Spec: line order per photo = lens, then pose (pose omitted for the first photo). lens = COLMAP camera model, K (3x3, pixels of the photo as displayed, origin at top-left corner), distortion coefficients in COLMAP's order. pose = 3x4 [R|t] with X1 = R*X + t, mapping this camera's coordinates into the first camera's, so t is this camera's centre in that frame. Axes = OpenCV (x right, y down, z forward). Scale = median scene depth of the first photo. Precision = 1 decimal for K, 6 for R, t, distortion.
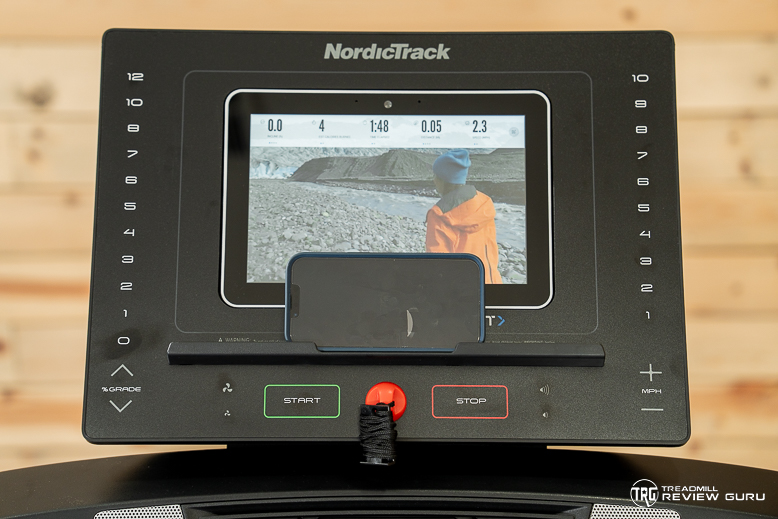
lens RADIAL K [[1556.2, 0, 383.3], [0, 1556.2, 260.5], [0, 0, 1]] dist [0.390605, 0.000000]
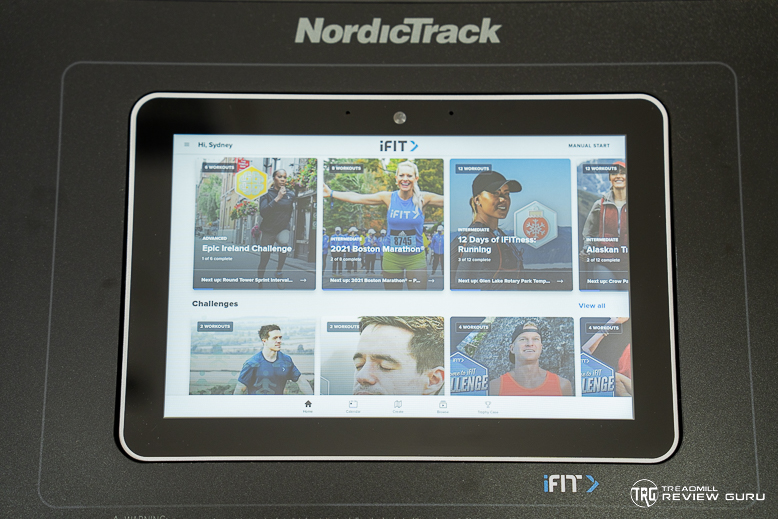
lens RADIAL K [[1556.2, 0, 391.0], [0, 1556.2, 259.9], [0, 0, 1]] dist [0.390605, 0.000000]
pose [[0.999983, -0.001977, 0.005395, -0.003858], [0.001905, 0.999909, 0.013360, -0.053068], [-0.005420, -0.013349, 0.999896, 0.393353]]
